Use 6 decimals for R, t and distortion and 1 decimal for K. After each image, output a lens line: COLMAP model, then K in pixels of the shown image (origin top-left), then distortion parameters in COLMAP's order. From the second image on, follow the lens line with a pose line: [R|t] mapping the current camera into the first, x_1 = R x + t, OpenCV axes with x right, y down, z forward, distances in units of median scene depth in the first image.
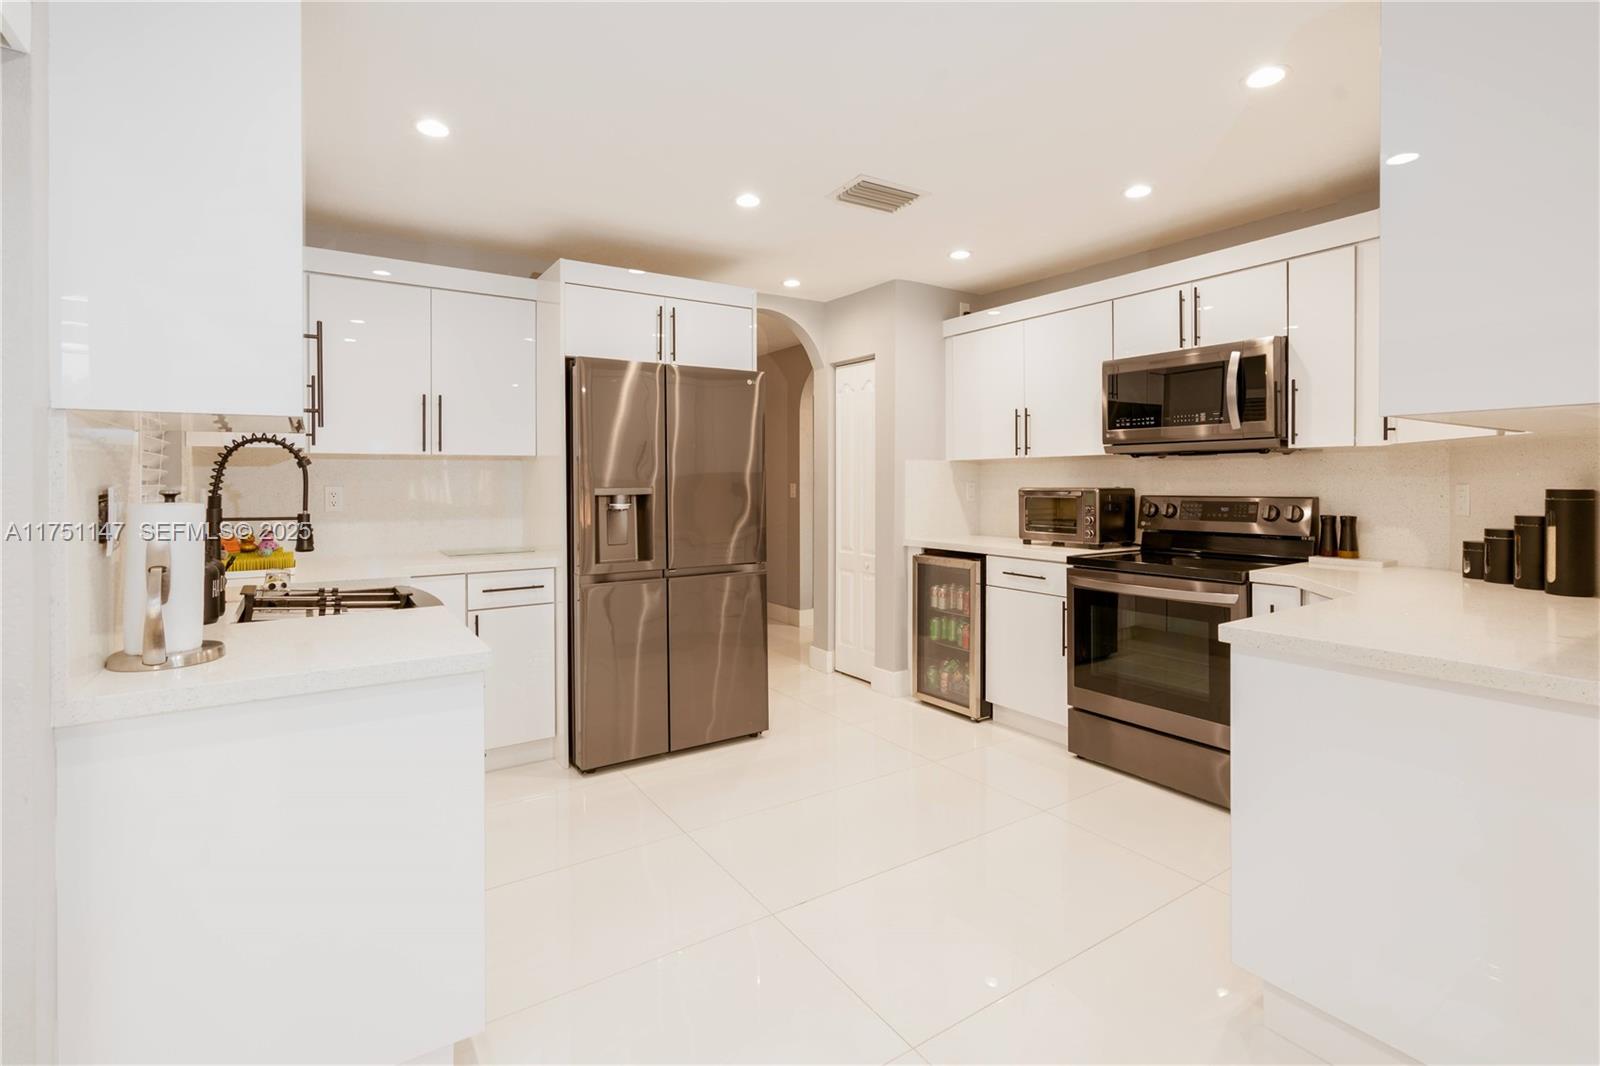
lens RADIAL K [[735.2, 0, 779.1], [0, 735.2, 488.2], [0, 0, 1]] dist [0.001106, 0.000118]
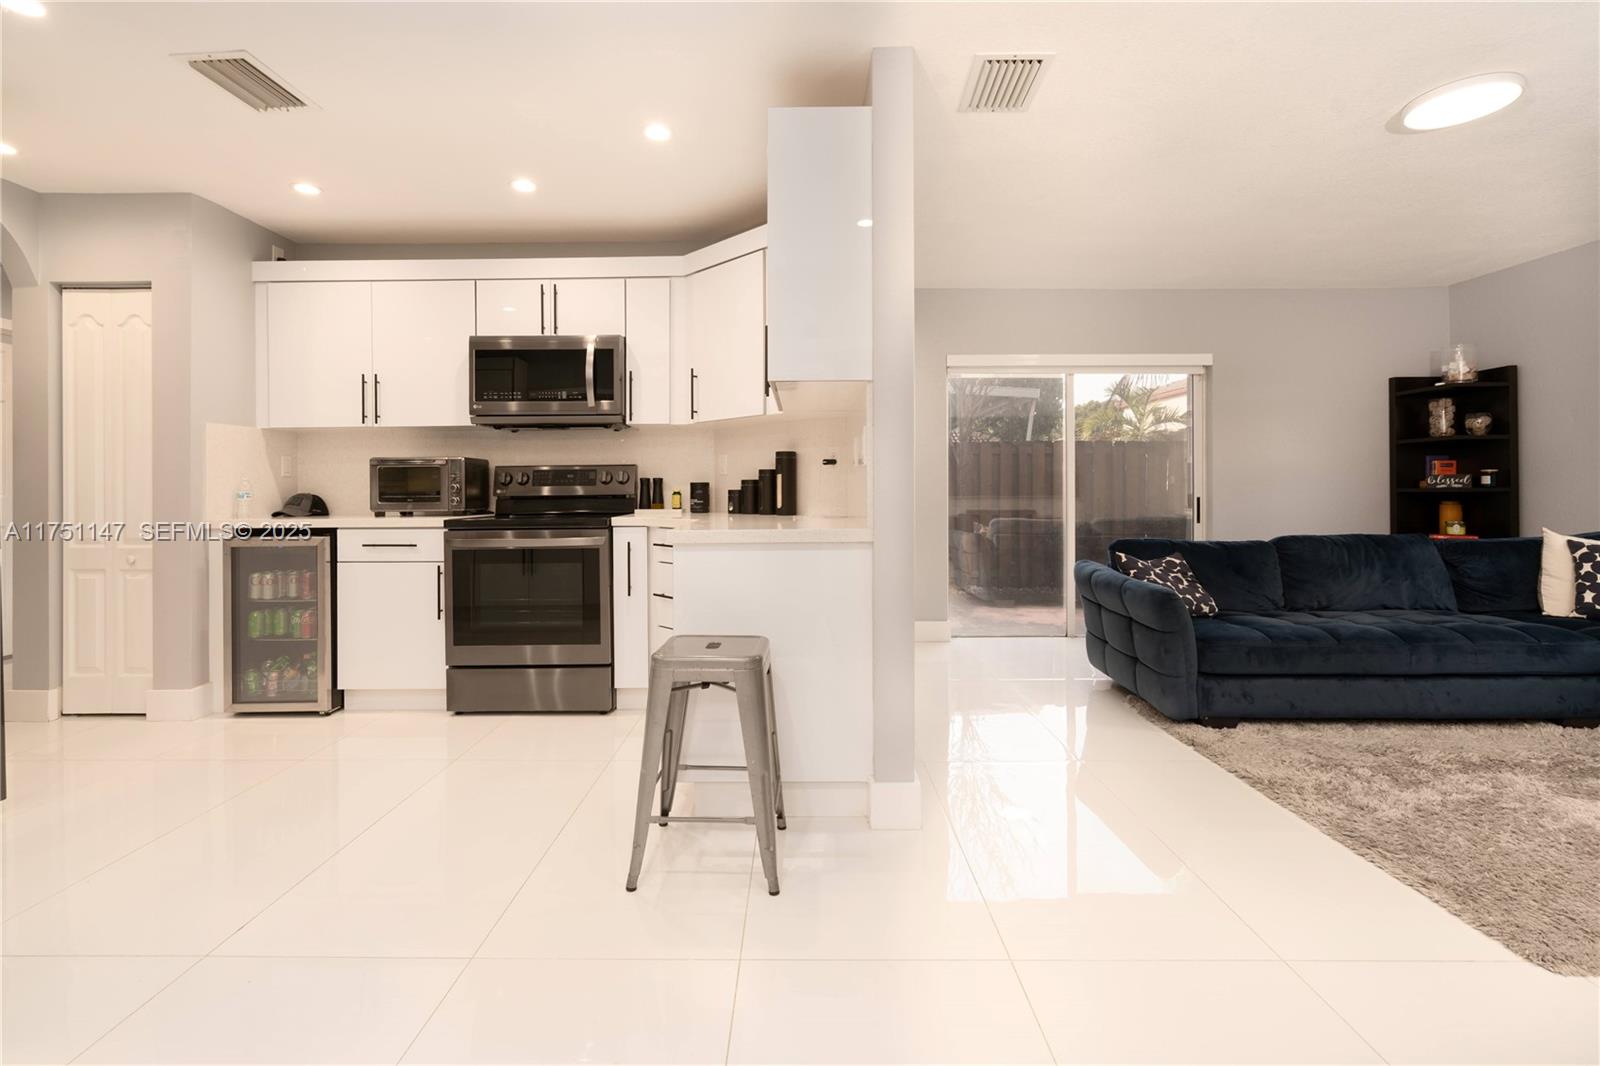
lens RADIAL K [[735.2, 0, 779.1], [0, 735.2, 488.2], [0, 0, 1]] dist [0.001106, 0.000118]
pose [[0.571340, 0.001495, 0.820712, -0.162437], [0.003030, 0.999988, -0.003932, 0.048710], [-0.820708, 0.004733, 0.571329, 0.034484]]
